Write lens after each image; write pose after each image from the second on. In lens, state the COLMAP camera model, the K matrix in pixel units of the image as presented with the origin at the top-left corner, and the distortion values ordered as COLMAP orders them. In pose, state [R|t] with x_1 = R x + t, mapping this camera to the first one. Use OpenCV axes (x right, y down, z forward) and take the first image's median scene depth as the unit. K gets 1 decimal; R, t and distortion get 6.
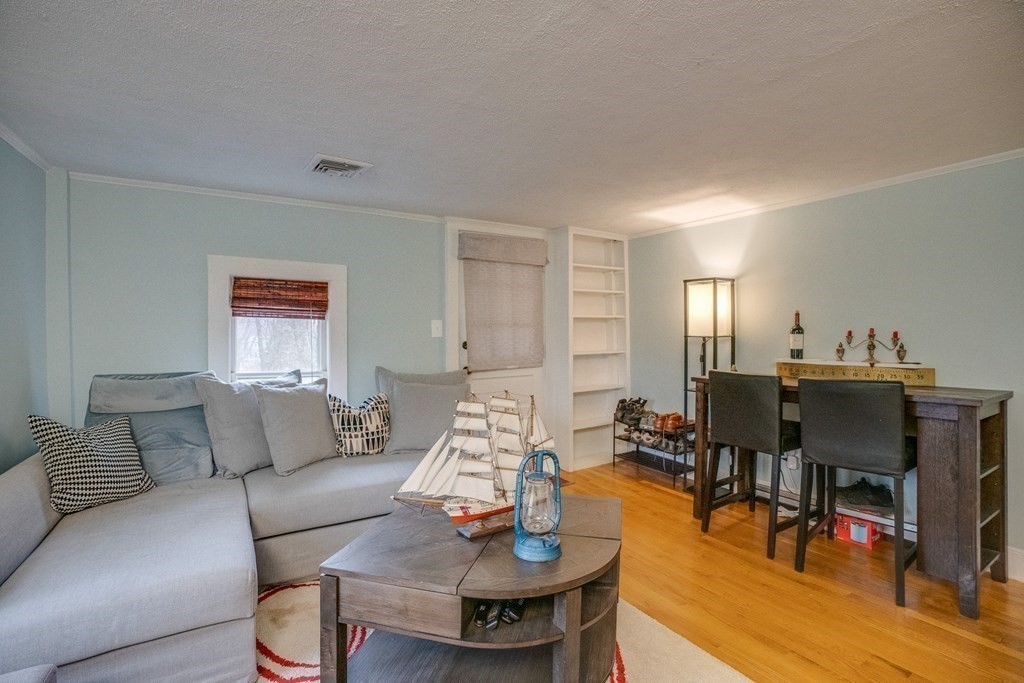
lens RADIAL K [[472.1, 0, 512.0], [0, 472.1, 341.5], [0, 0, 1]] dist [-0.000284, -0.000038]
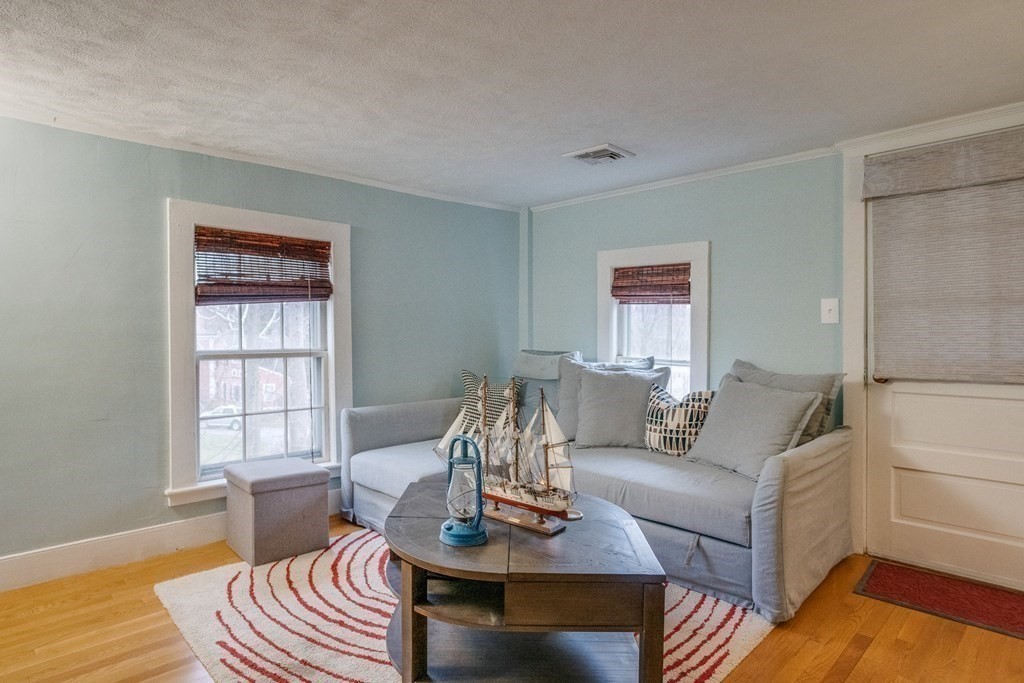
lens RADIAL K [[598.1, 0, 512.0], [0, 598.1, 341.5], [0, 0, 1]] dist [-0.000571, 0.000317]
pose [[0.252251, 0.028369, -0.967246, 0.687796], [-0.009717, 0.999594, 0.026783, -0.001798], [0.967613, 0.002643, 0.252425, 0.410335]]
